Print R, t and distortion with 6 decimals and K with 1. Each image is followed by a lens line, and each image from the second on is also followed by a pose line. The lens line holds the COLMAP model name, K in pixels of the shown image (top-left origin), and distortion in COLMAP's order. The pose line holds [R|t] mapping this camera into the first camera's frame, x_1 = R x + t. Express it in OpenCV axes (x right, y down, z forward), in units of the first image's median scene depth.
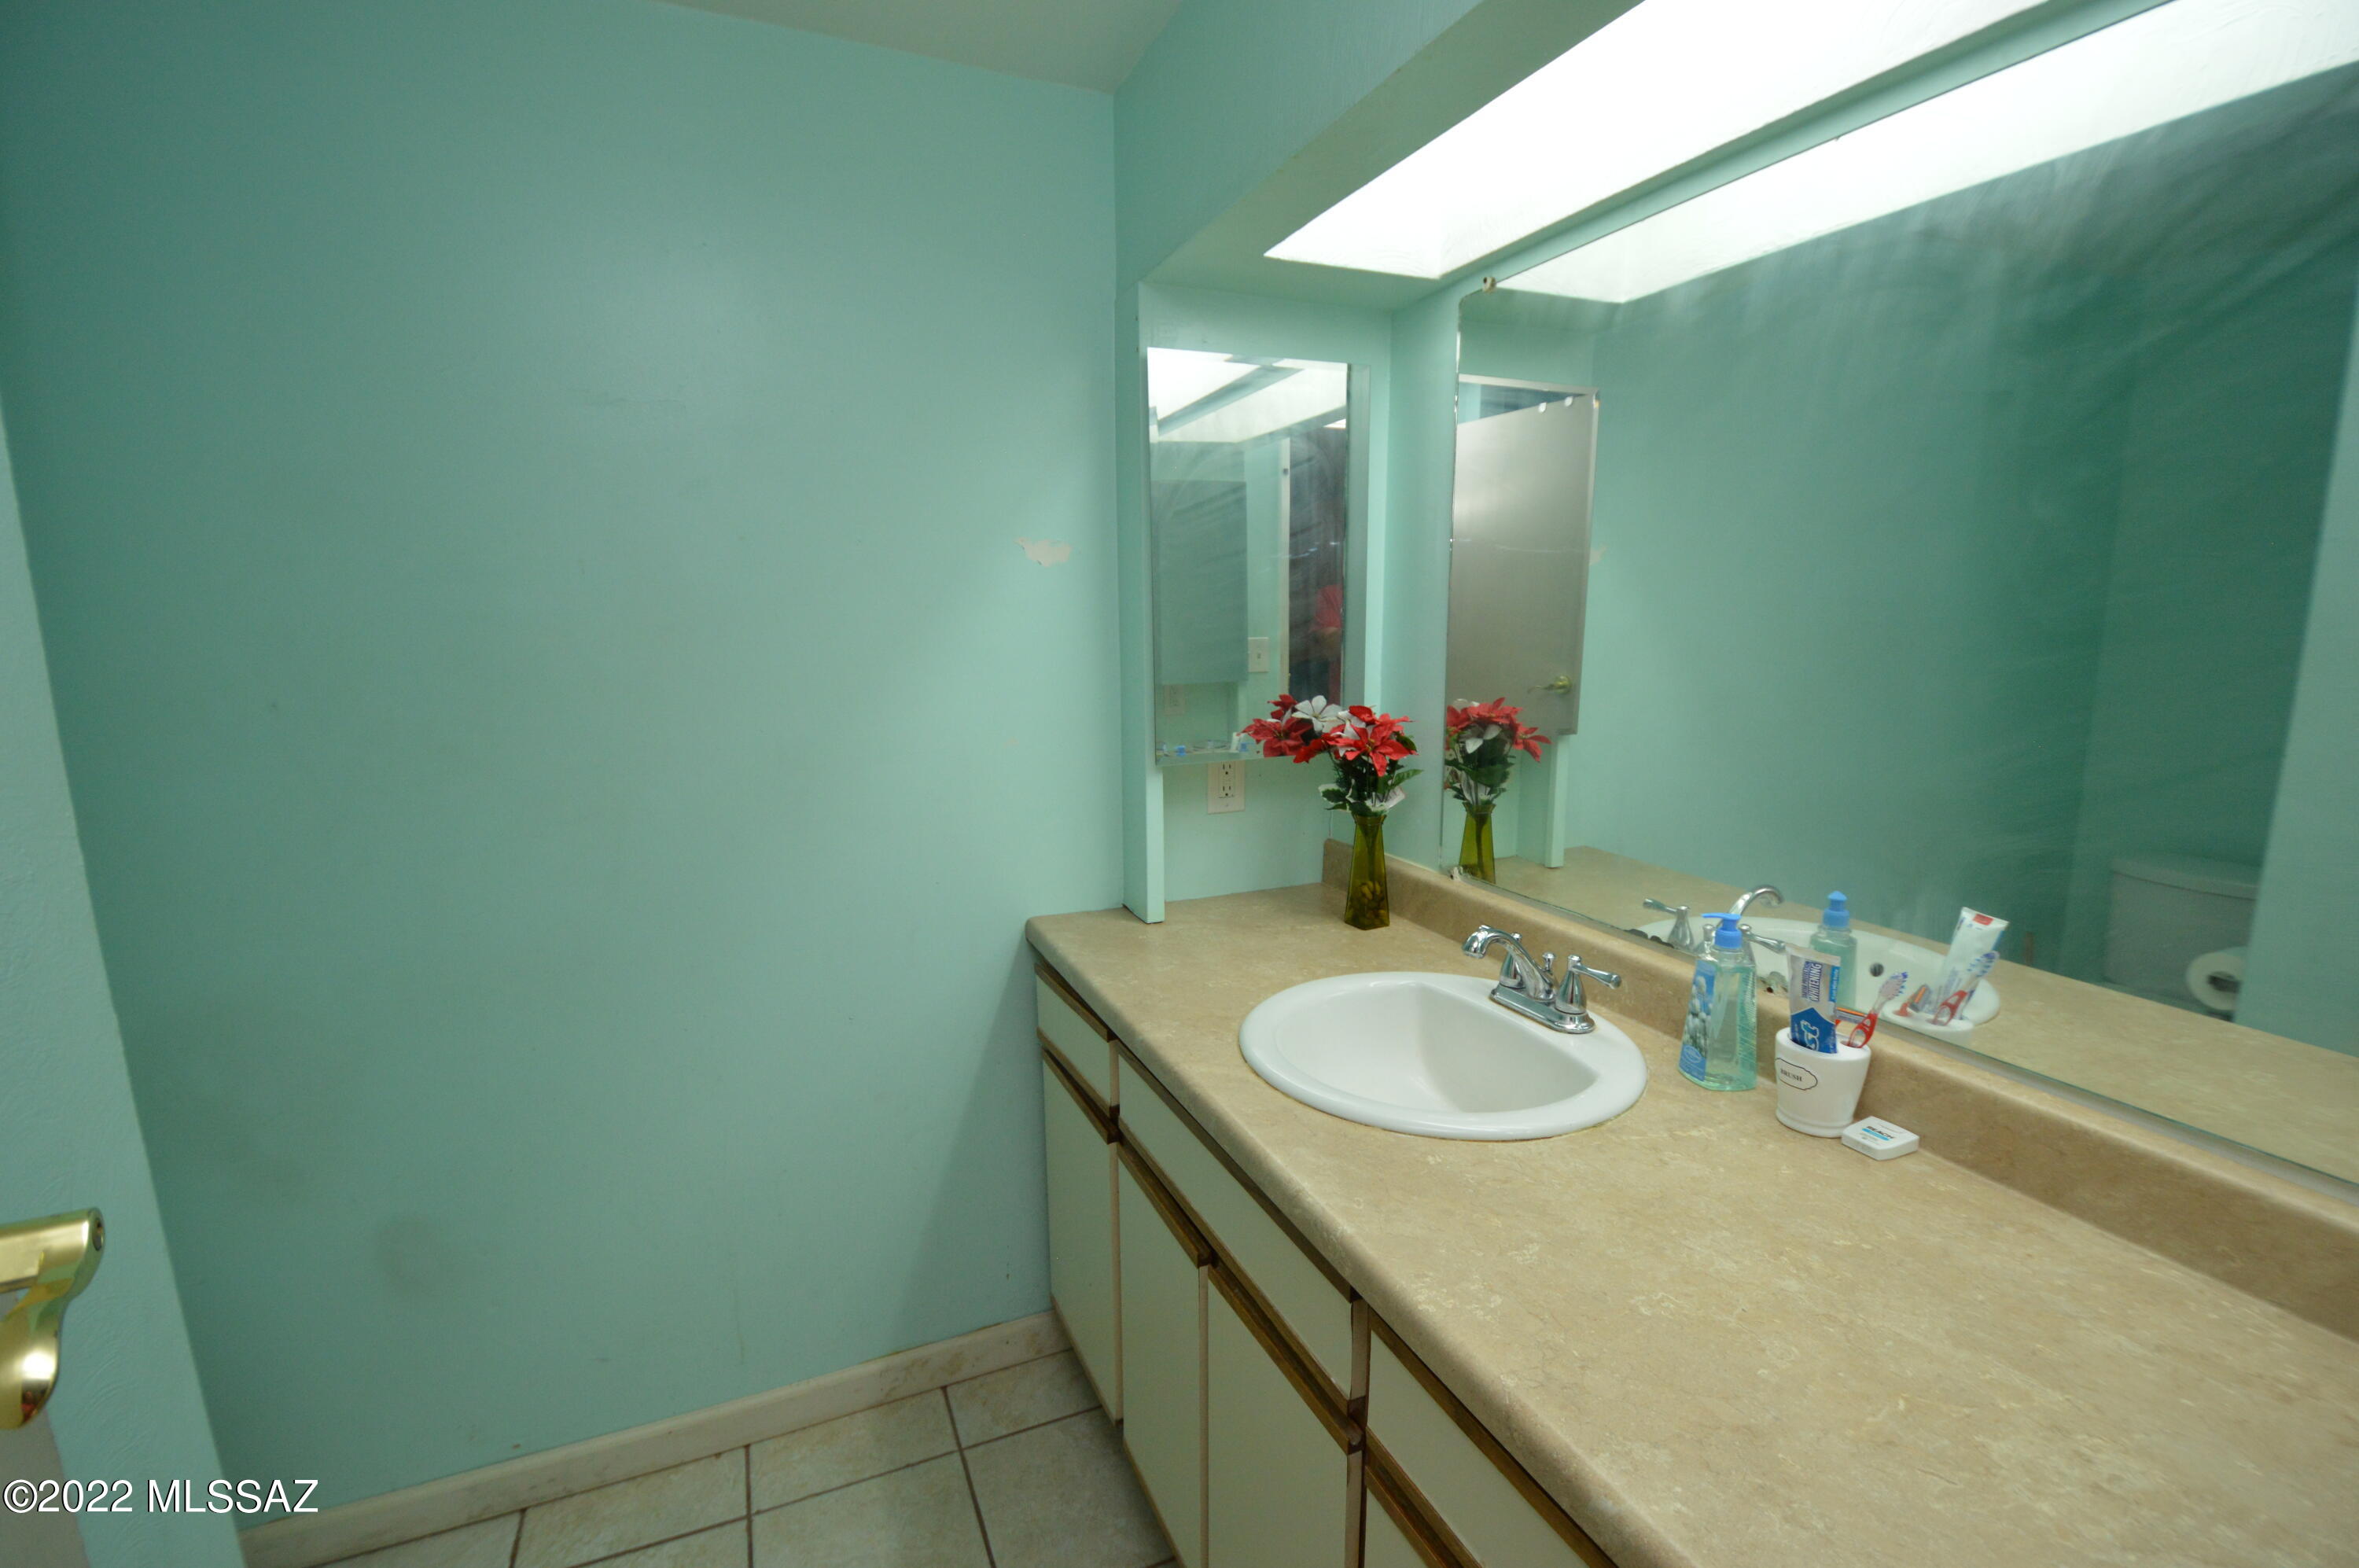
lens RADIAL K [[1042.5, 0, 1169.1], [0, 1042.5, 813.4], [0, 0, 1]] dist [0.011303, -0.020531]
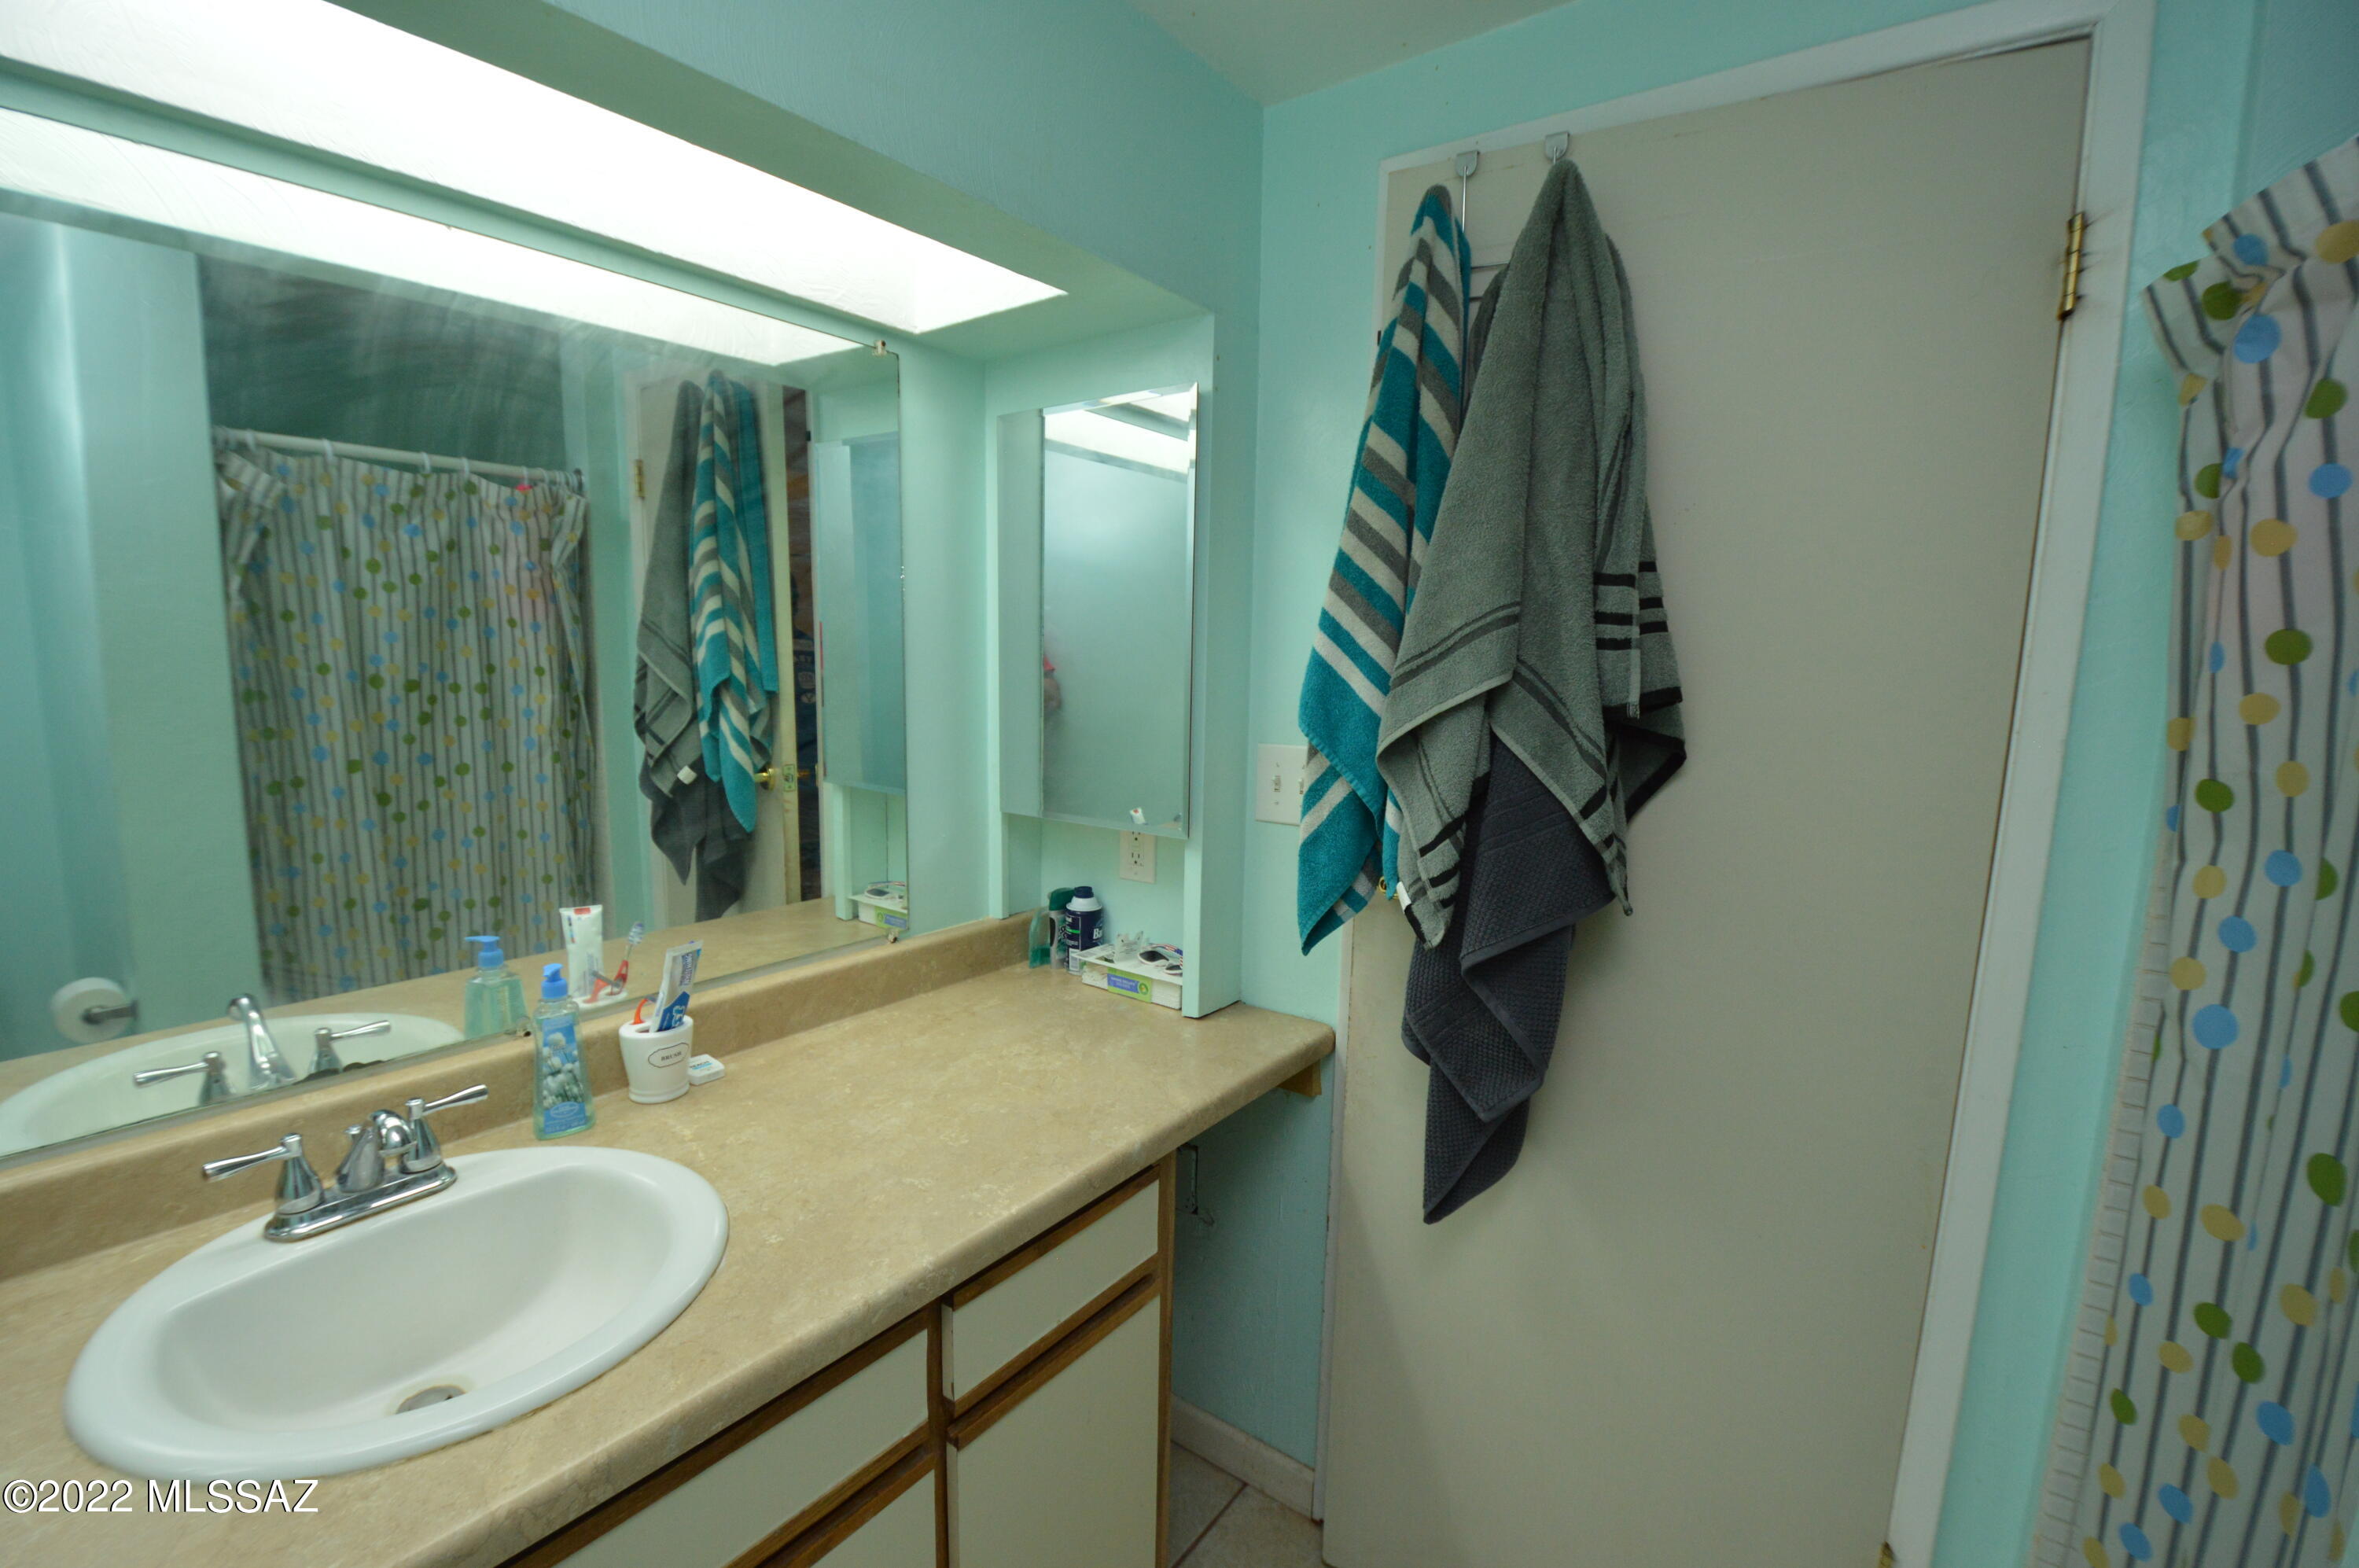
lens RADIAL K [[1042.5, 0, 1169.1], [0, 1042.5, 813.4], [0, 0, 1]] dist [0.011303, -0.020531]
pose [[-0.505931, -0.129193, 0.852844, -0.804294], [0.151034, 0.960177, 0.235050, -0.252028], [-0.849248, 0.247727, -0.466271, 1.170449]]
